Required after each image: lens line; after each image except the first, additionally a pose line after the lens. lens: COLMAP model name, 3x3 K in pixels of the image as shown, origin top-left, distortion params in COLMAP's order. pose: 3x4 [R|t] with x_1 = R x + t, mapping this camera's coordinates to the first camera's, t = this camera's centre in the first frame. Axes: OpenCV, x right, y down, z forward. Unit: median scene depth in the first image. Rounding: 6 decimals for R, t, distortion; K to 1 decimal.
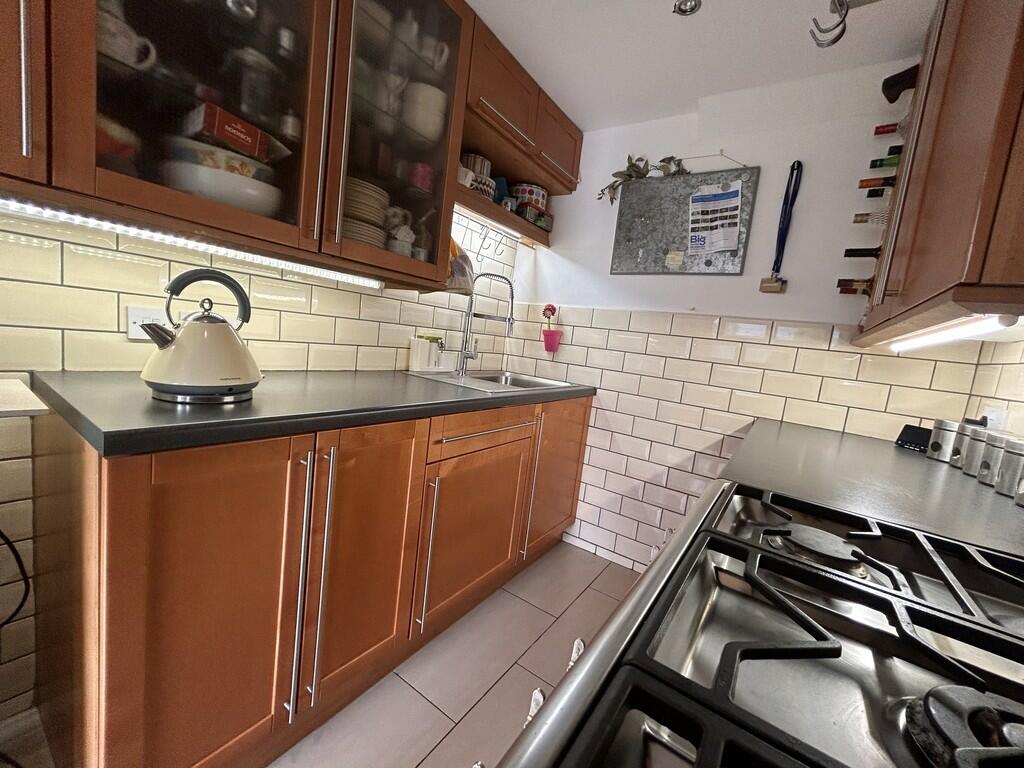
lens RADIAL K [[412.2, 0, 513.1], [0, 412.2, 384.6], [0, 0, 1]] dist [-0.003135, 0.000863]
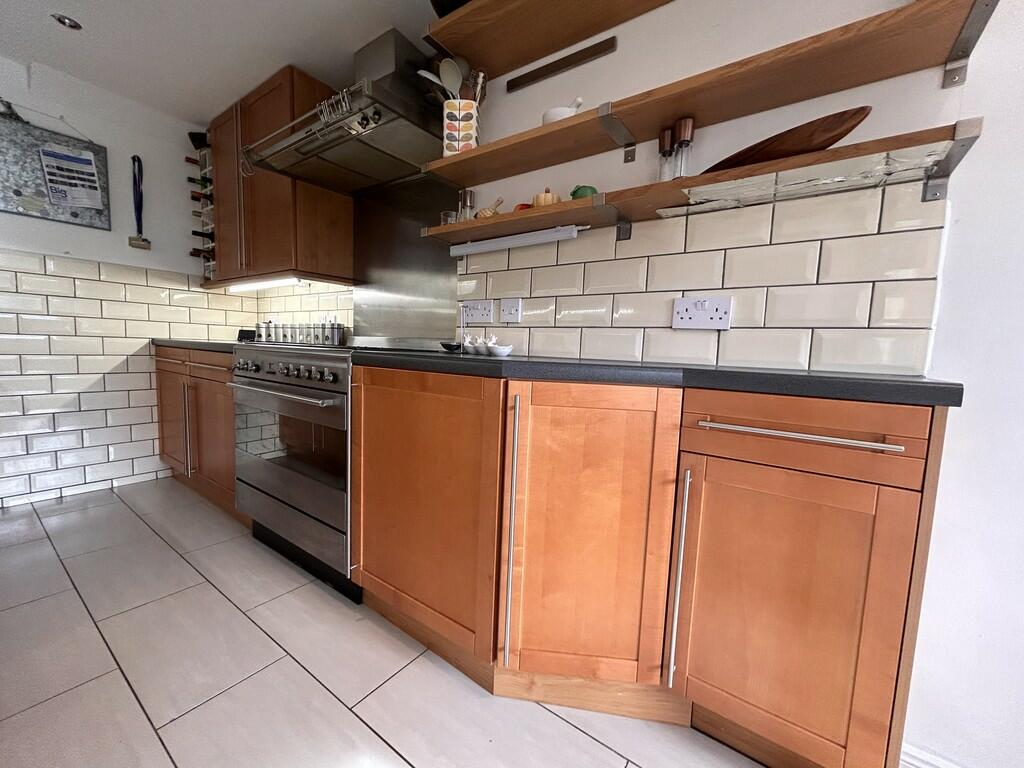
lens RADIAL K [[412.2, 0, 512.8], [0, 412.2, 384.9], [0, 0, 1]] dist [-0.003135, 0.000863]
pose [[0.023036, -0.211392, 0.977130, -0.799469], [0.076006, 0.974931, 0.209124, 0.034742], [-0.996841, 0.069450, 0.038526, -0.290265]]
